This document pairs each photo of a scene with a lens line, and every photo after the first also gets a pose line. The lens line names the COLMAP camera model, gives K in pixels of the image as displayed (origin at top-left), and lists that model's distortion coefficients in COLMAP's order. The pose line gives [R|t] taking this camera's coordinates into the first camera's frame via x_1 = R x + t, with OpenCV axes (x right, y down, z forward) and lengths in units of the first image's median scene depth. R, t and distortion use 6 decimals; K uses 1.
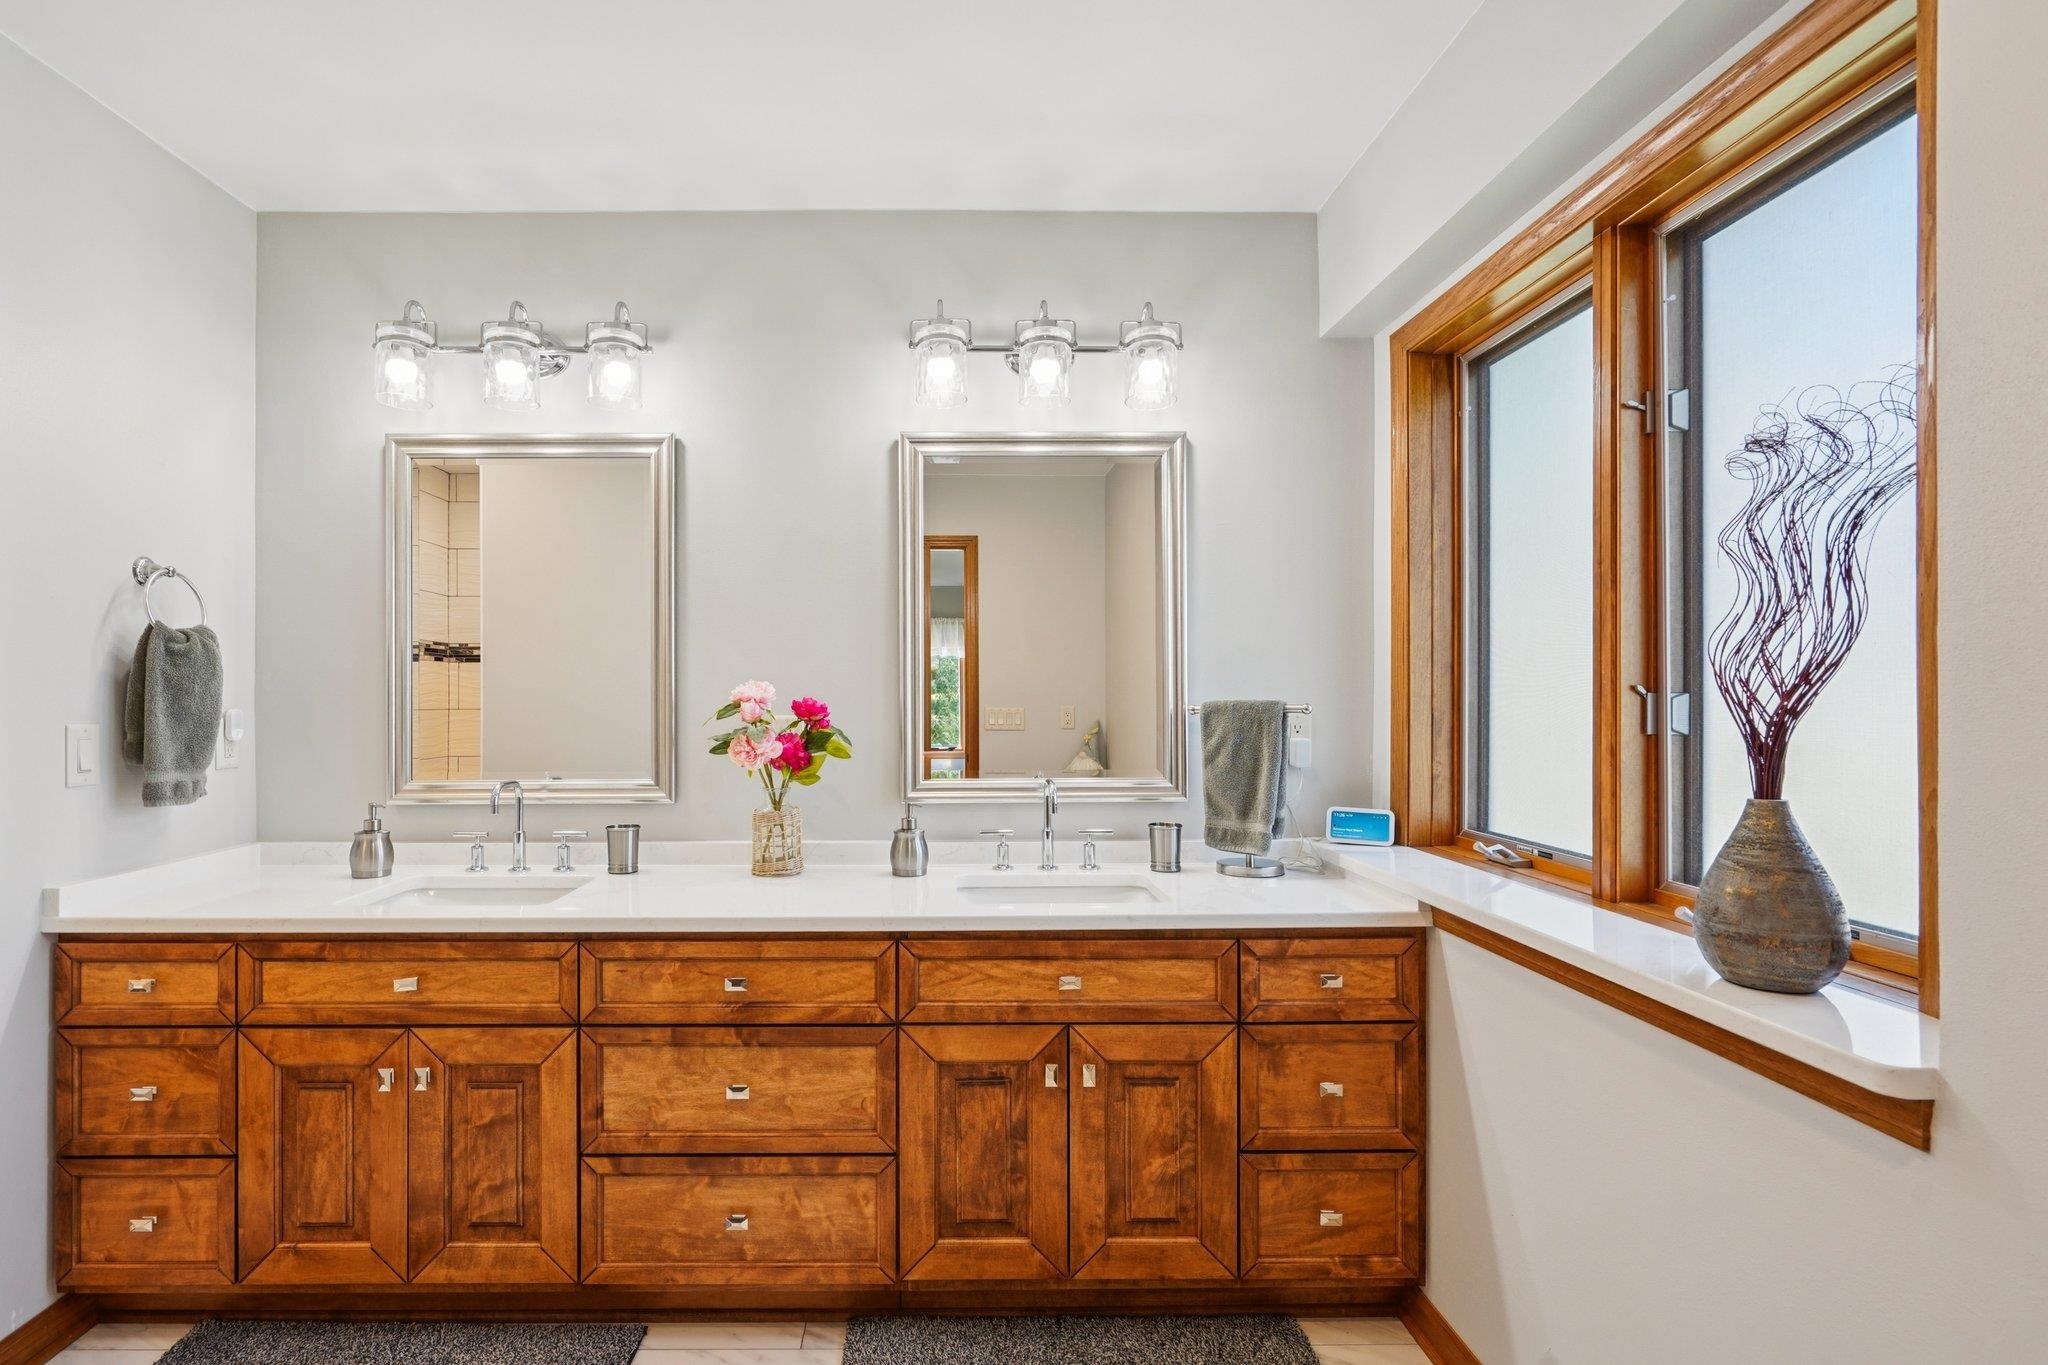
lens RADIAL K [[948.7, 0, 944.2], [0, 948.7, 689.4], [0, 0, 1]] dist [-0.009753, 0.002730]
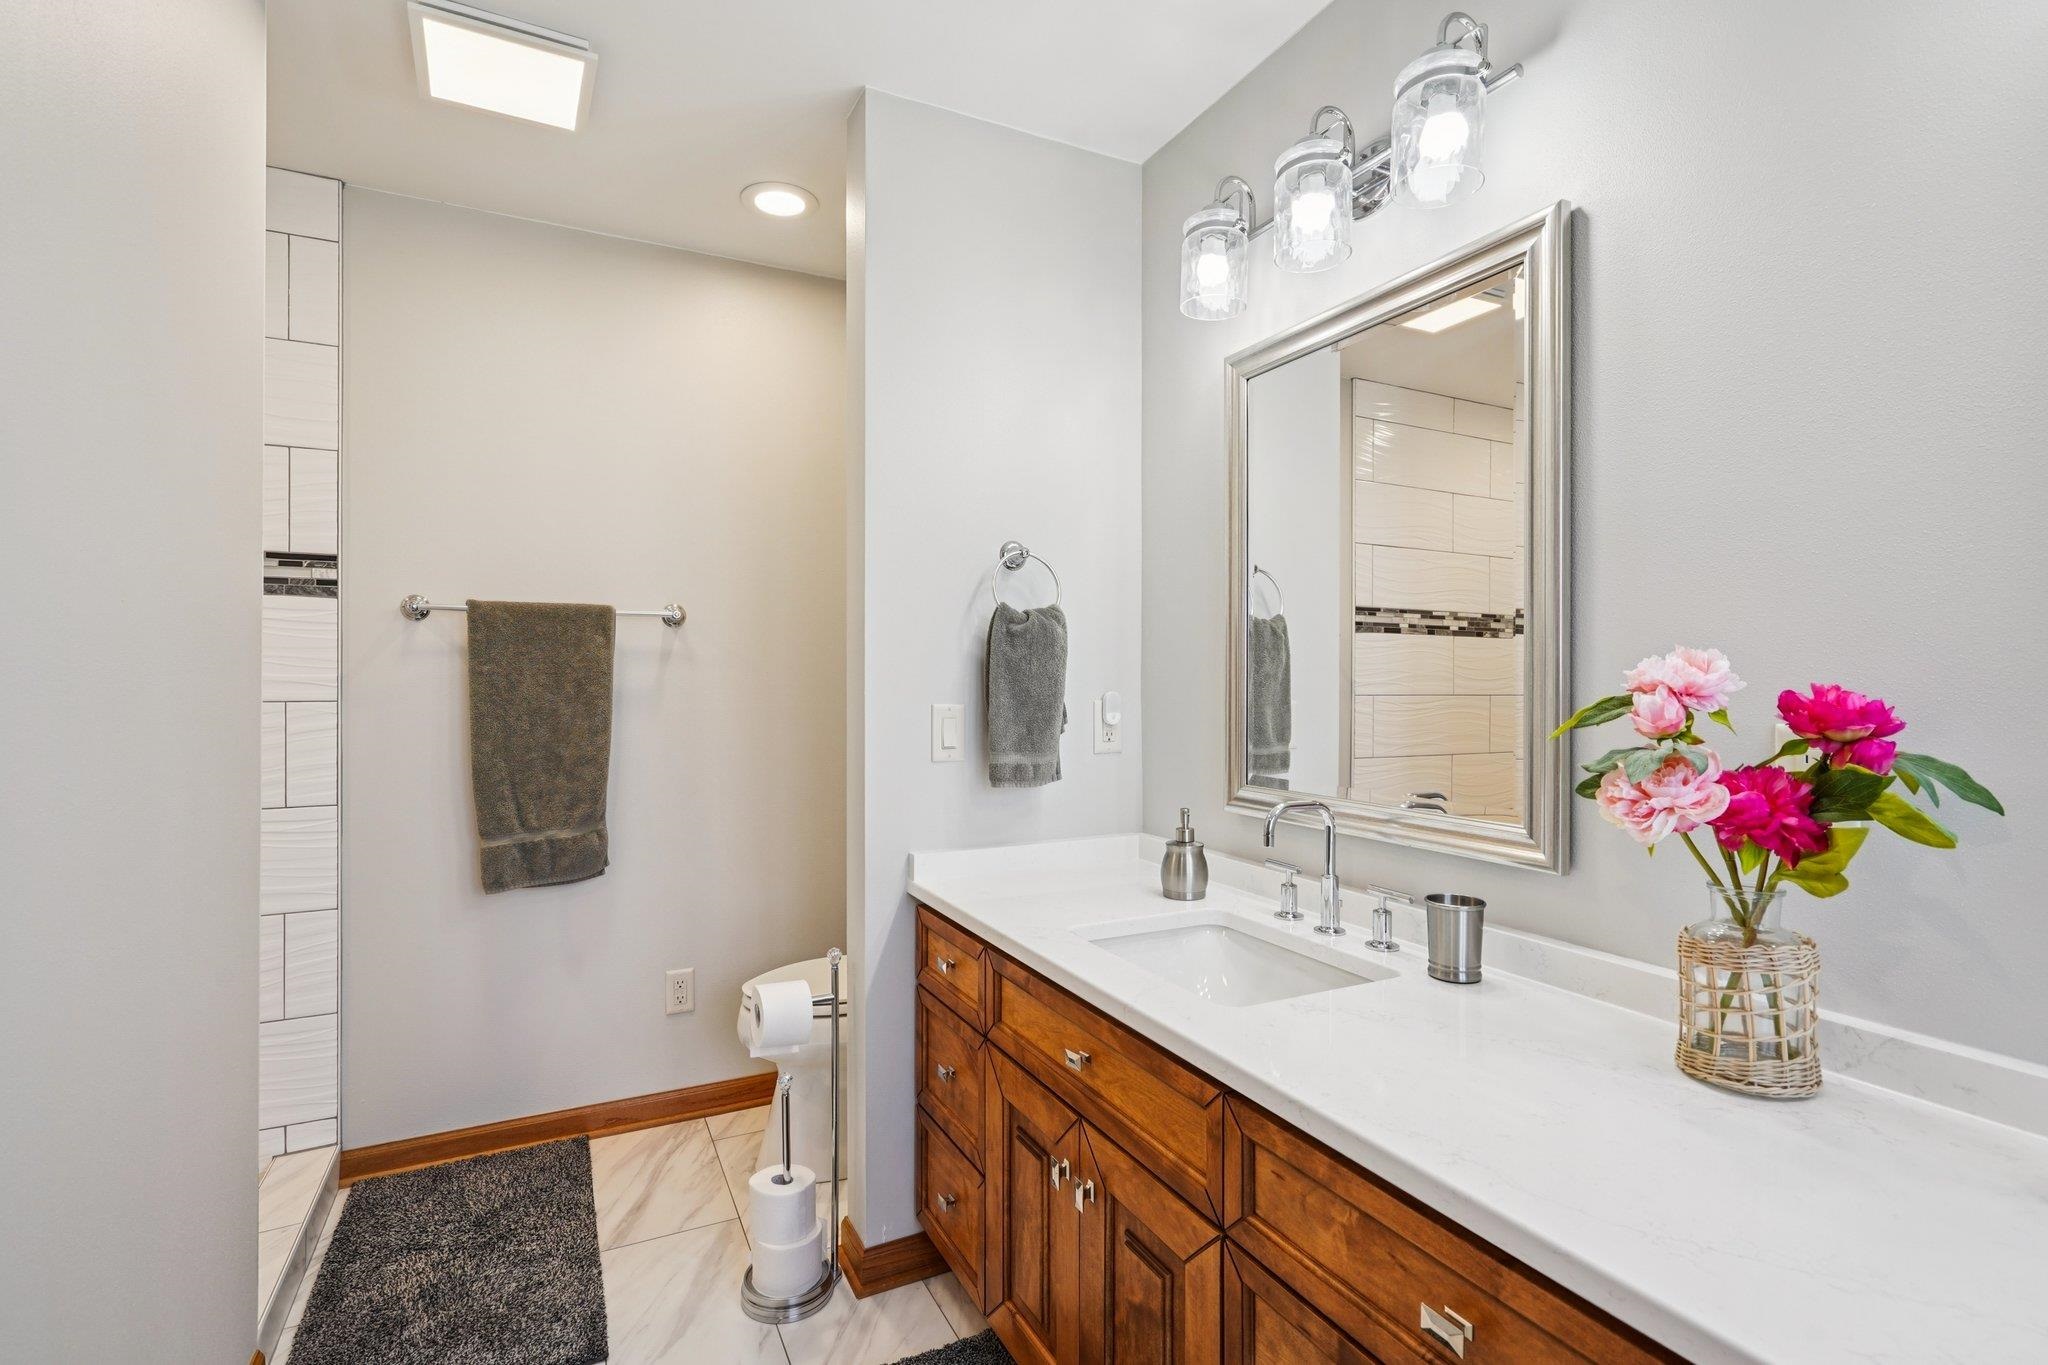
lens RADIAL K [[948.7, 0, 1016.1], [0, 948.7, 681.0], [0, 0, 1]] dist [-0.009753, 0.002730]
pose [[0.442385, 0.005188, -0.896810, 0.073464], [0.001998, 0.999975, 0.006770, 0.003334], [0.896823, -0.004787, 0.442364, 0.524702]]
